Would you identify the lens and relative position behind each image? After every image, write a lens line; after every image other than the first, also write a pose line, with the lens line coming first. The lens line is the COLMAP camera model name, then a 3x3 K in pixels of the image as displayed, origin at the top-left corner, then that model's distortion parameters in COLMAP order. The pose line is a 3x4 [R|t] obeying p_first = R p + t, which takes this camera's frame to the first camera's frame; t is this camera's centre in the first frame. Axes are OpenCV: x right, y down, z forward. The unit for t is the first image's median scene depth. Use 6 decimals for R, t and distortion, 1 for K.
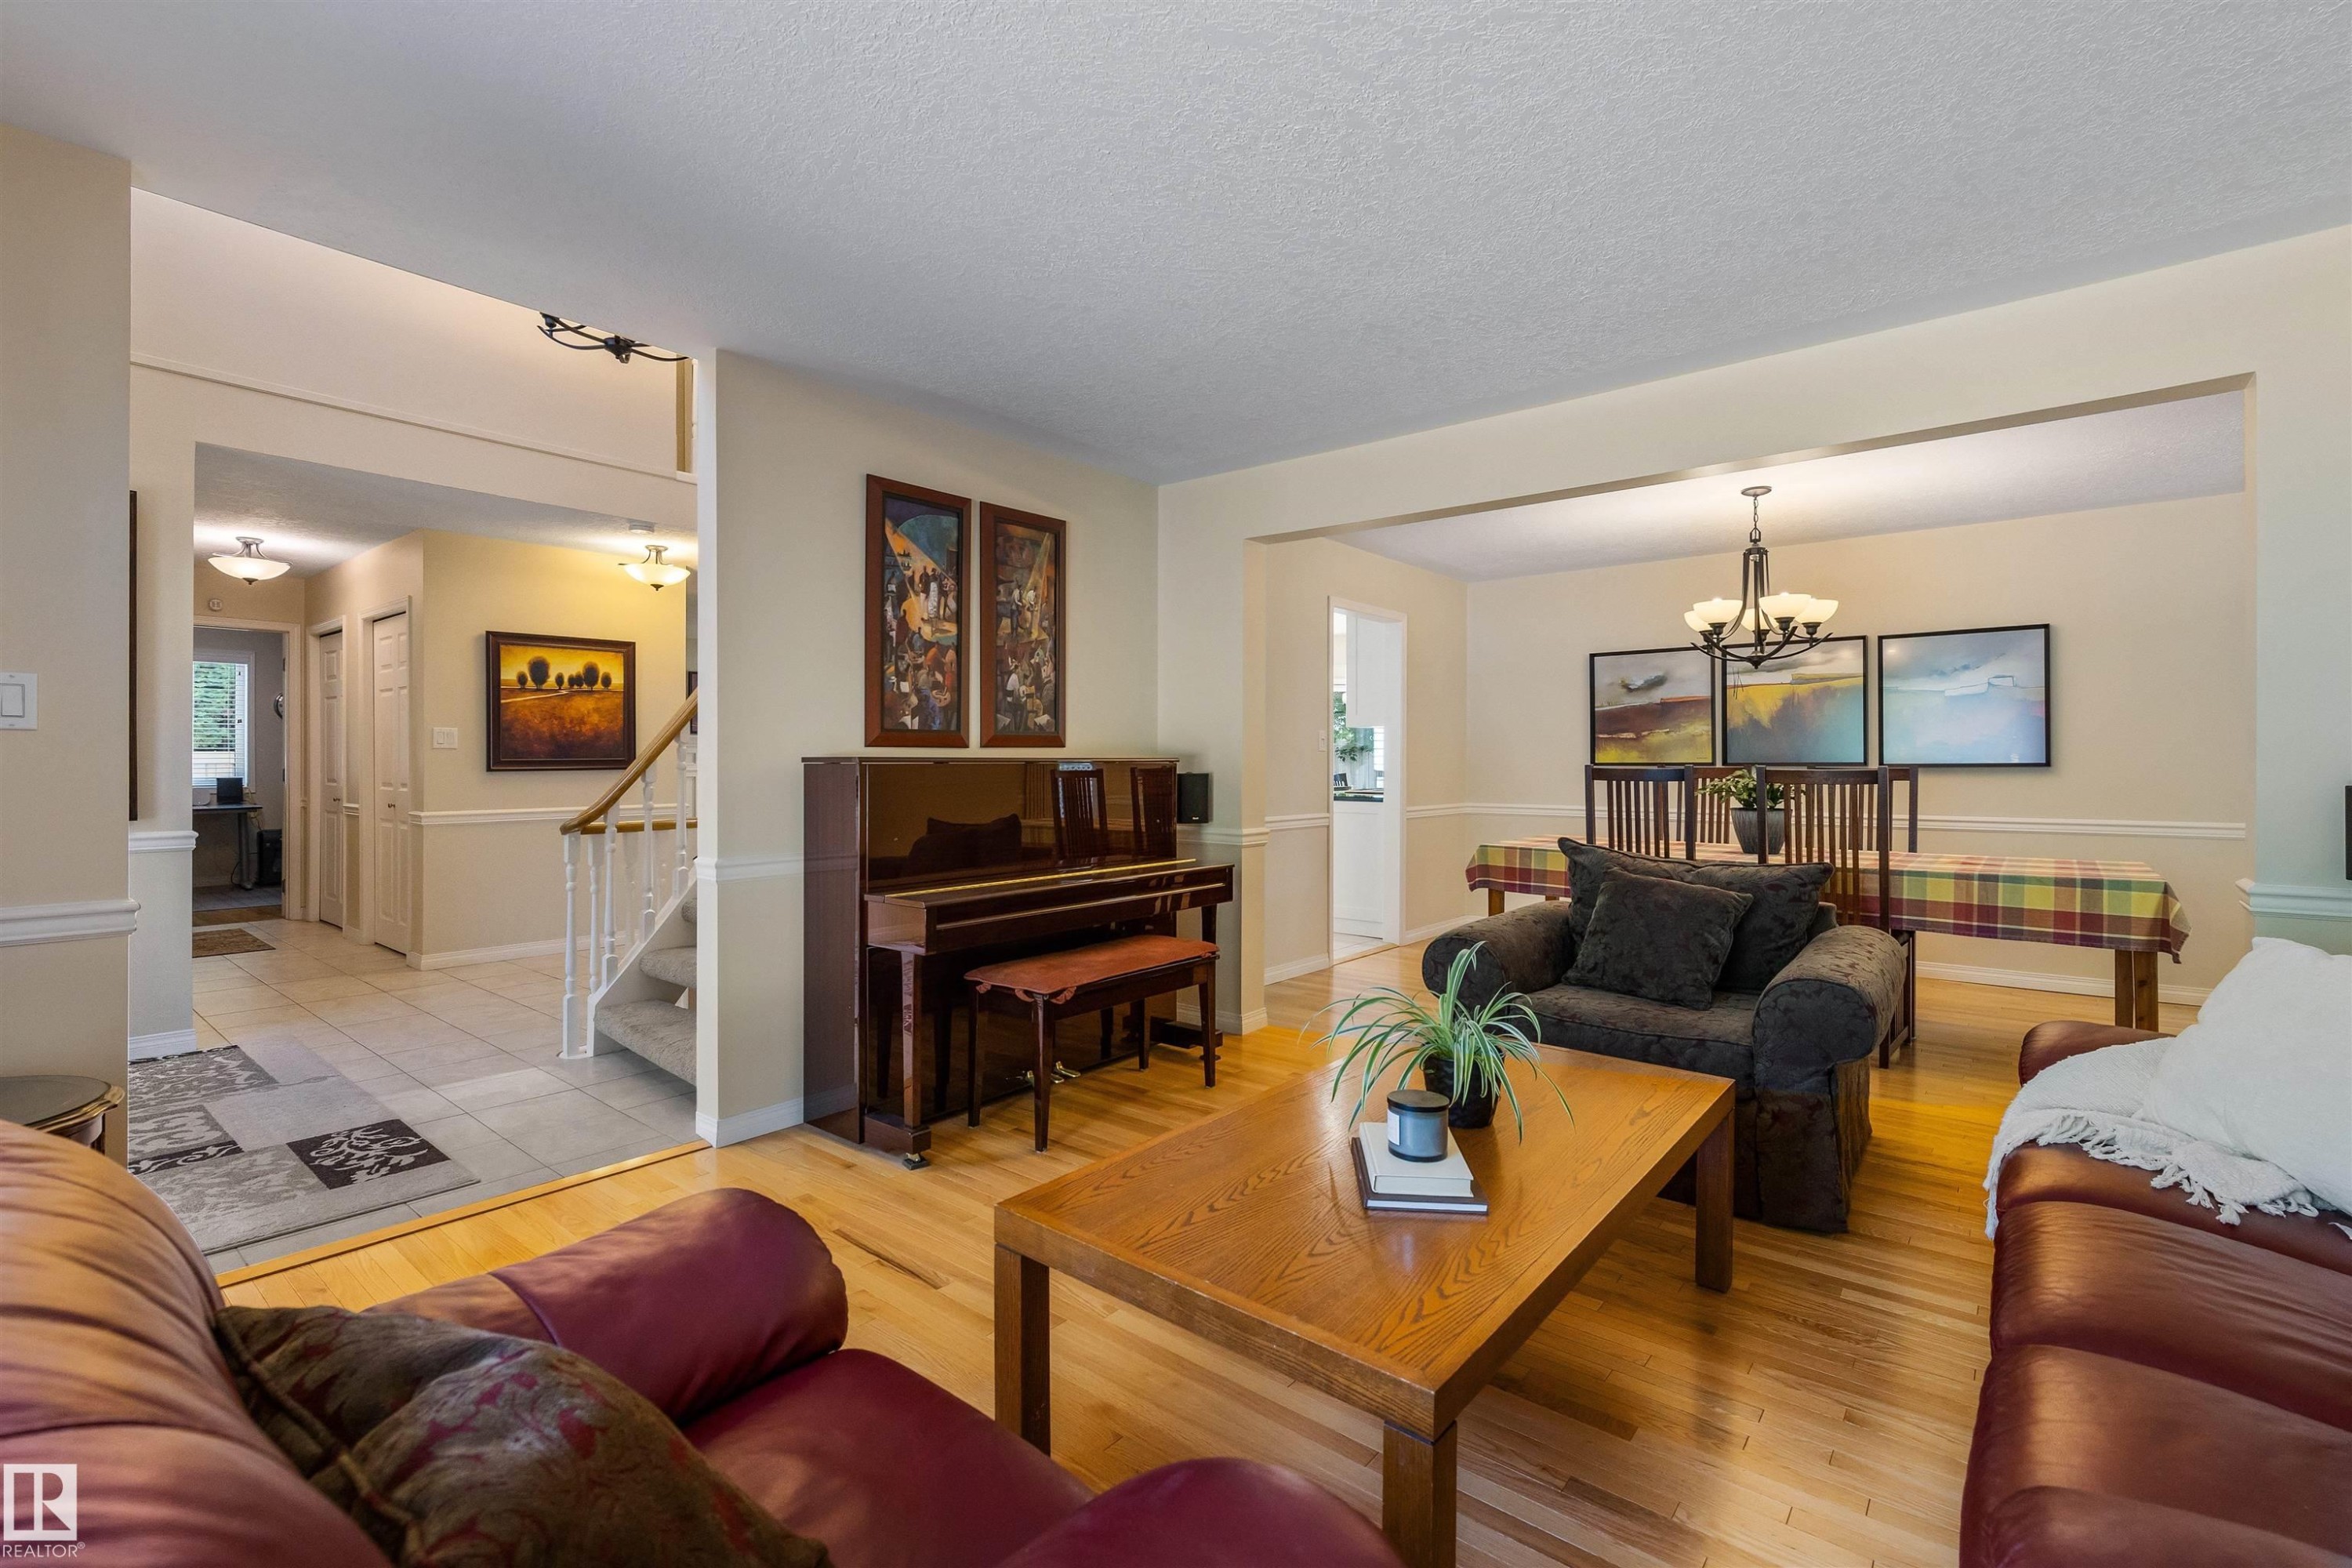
lens RADIAL K [[1021.7, 0, 1168.3], [0, 1021.7, 756.9], [0, 0, 1]] dist [-0.001327, -0.000153]
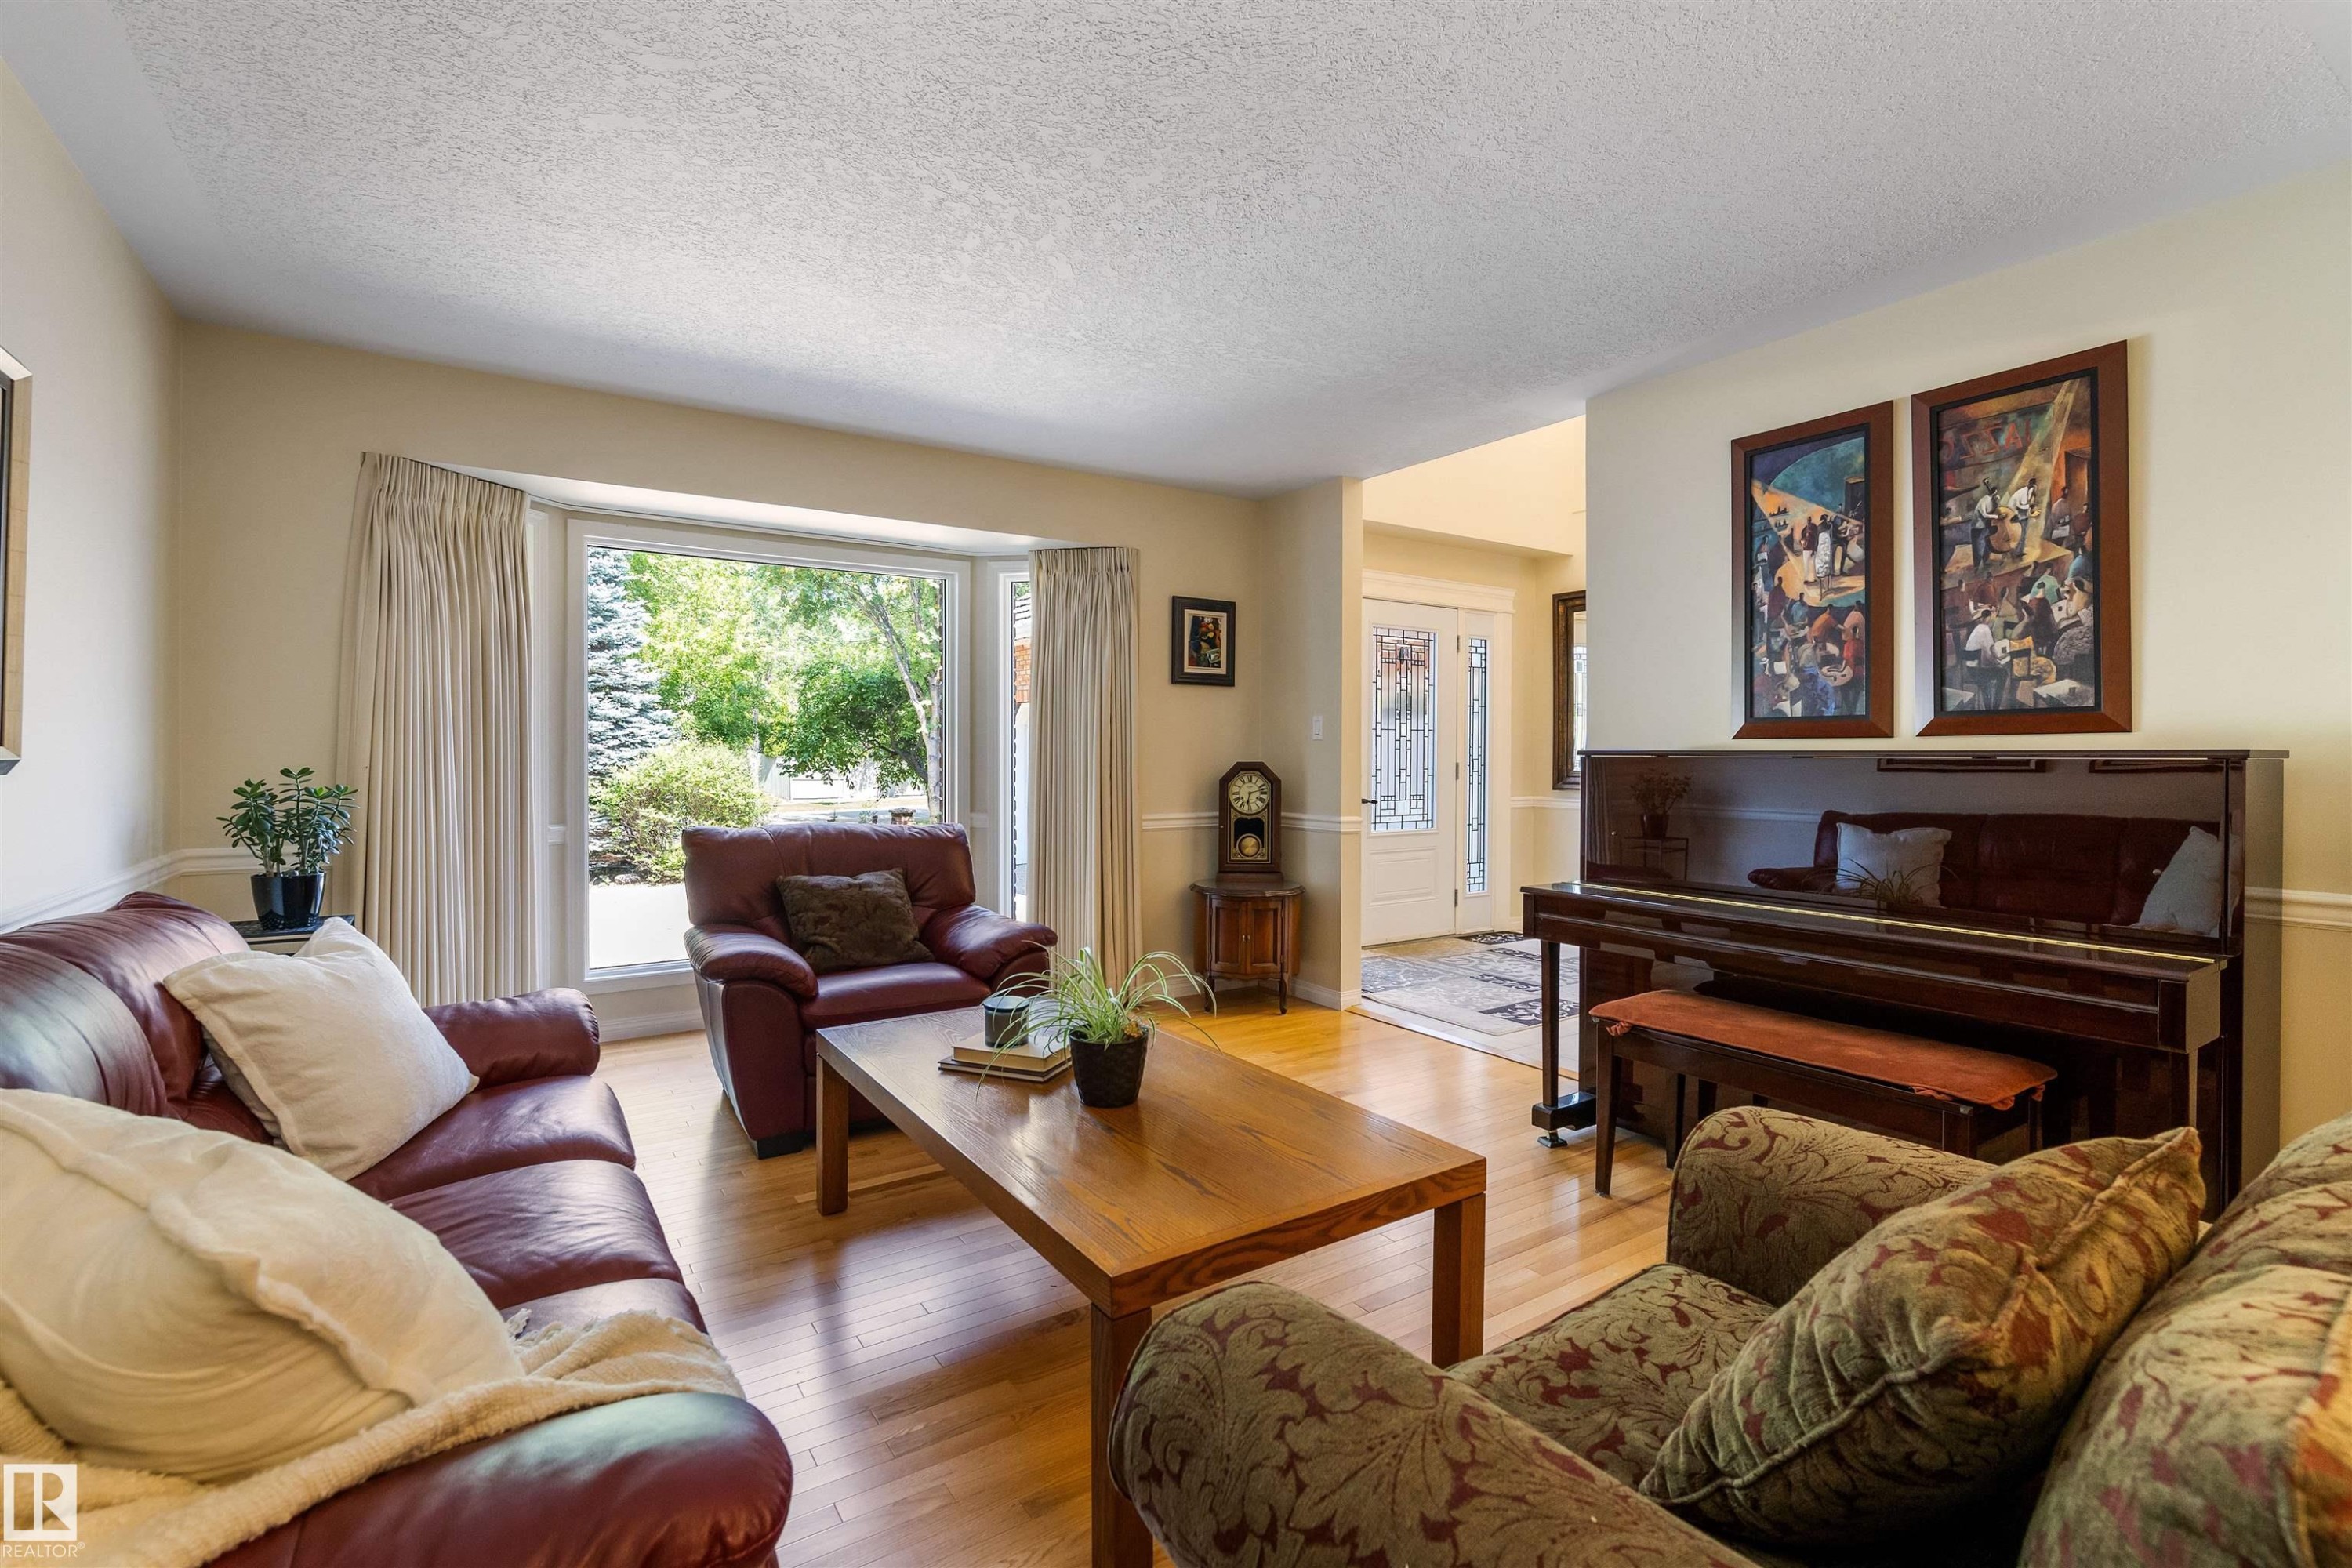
lens RADIAL K [[1054.9, 0, 1173.0], [0, 1054.9, 773.0], [0, 0, 1]] dist [-0.003044, -0.000237]
pose [[-0.274711, 0.009411, -0.961481, 0.705263], [-0.007164, 0.999904, 0.011834, 0.012102], [0.961500, 0.010139, -0.274618, 0.734473]]
